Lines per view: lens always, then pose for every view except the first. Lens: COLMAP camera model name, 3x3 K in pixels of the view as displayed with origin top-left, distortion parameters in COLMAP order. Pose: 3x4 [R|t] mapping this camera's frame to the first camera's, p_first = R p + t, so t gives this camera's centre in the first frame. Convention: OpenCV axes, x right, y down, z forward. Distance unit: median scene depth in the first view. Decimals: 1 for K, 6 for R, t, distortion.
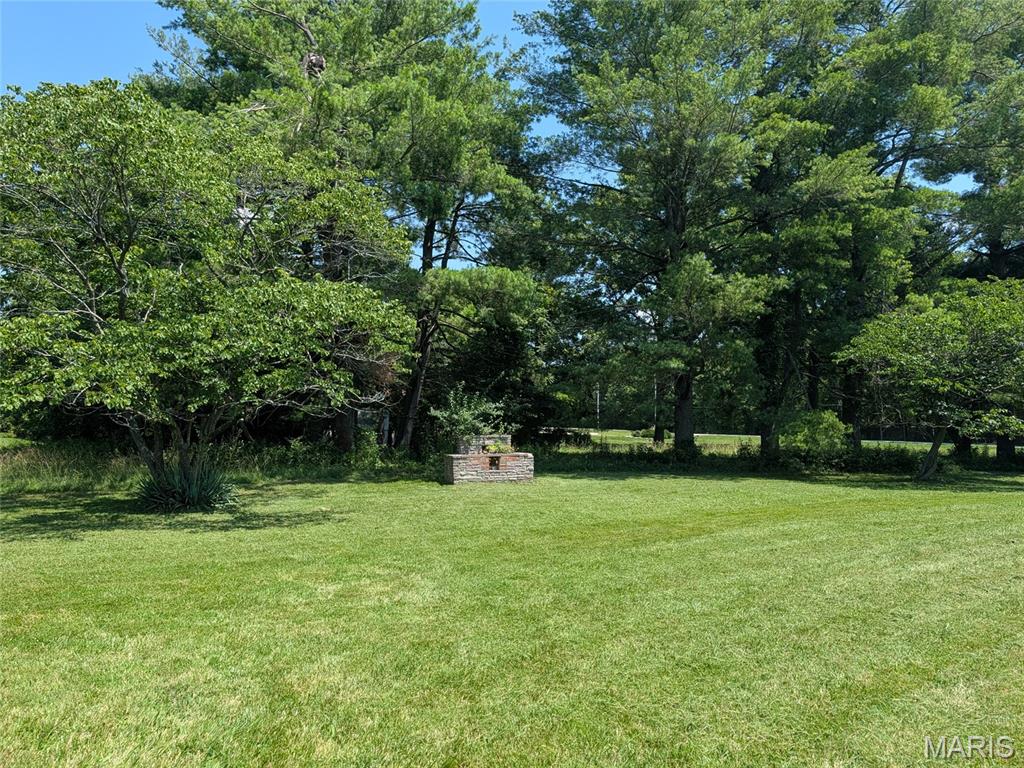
lens RADIAL K [[726.6, 0, 512.8], [0, 726.6, 382.7], [0, 0, 1]] dist [0.012642, -0.011218]
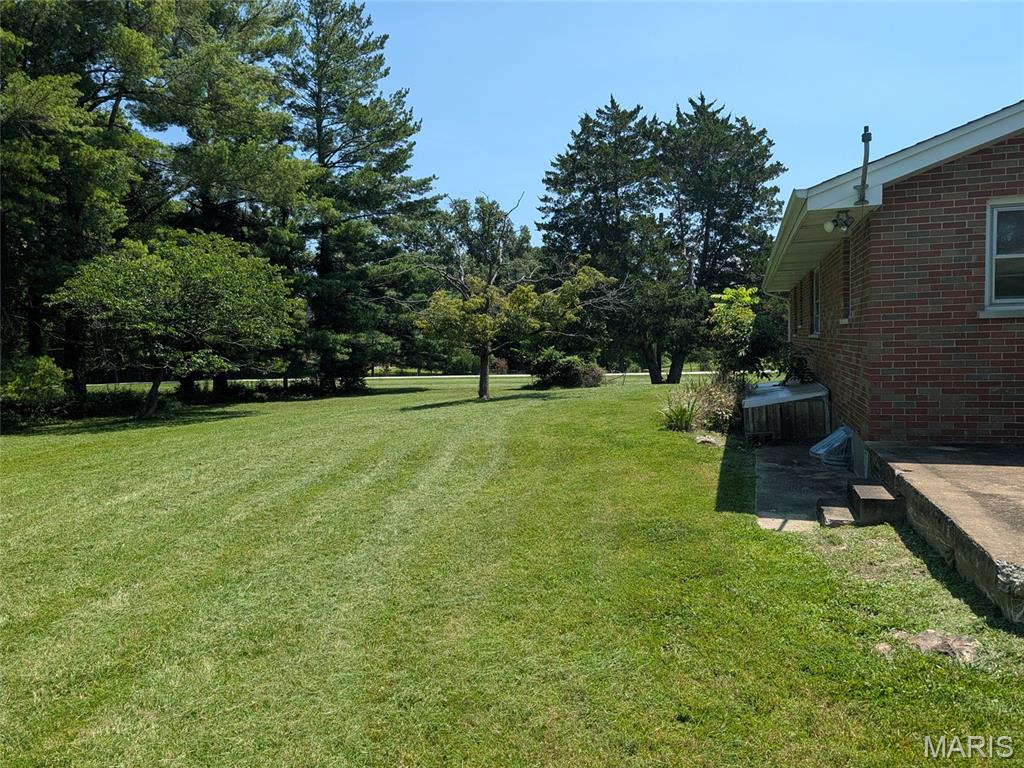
lens RADIAL K [[726.6, 0, 509.7], [0, 726.6, 394.7], [0, 0, 1]] dist [0.012642, -0.011218]
pose [[0.575864, -0.082899, 0.813332, 0.008208], [0.003495, 0.995086, 0.098950, -0.003545], [-0.817538, -0.054139, 0.573324, -0.033423]]
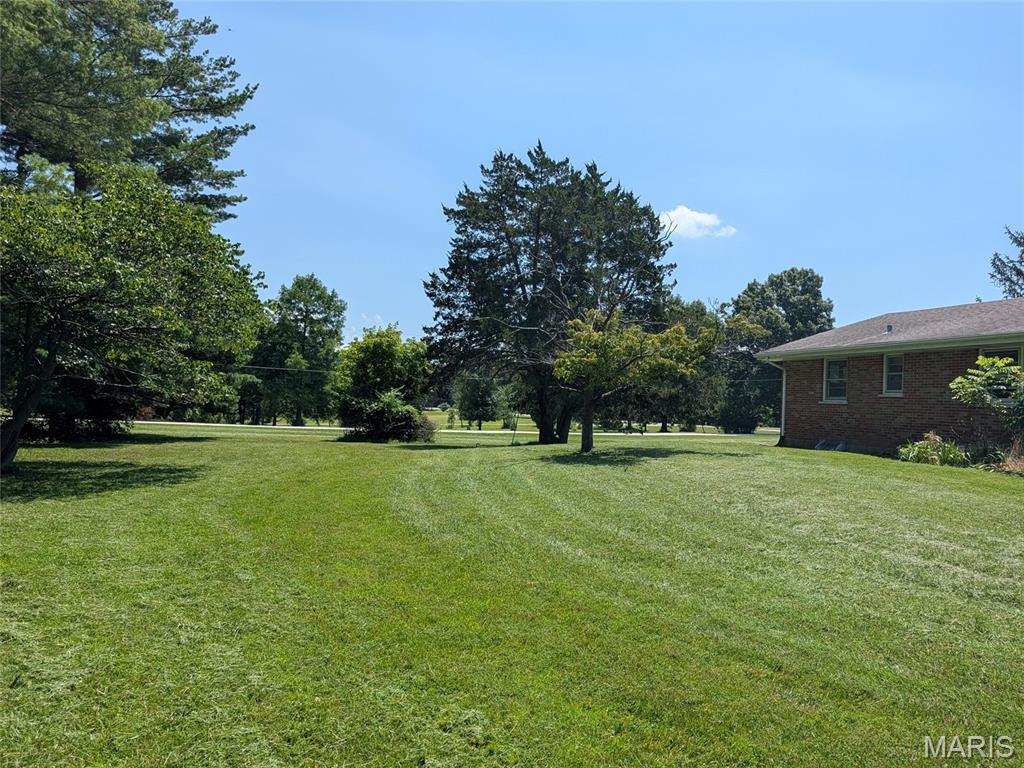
lens RADIAL K [[726.6, 0, 517.9], [0, 726.6, 380.3], [0, 0, 1]] dist [0.012642, -0.011218]
pose [[0.007669, 0.018965, 0.999791, -0.015199], [-0.085269, 0.996191, -0.018242, 0.018395], [-0.996328, -0.085111, 0.009257, 0.384018]]
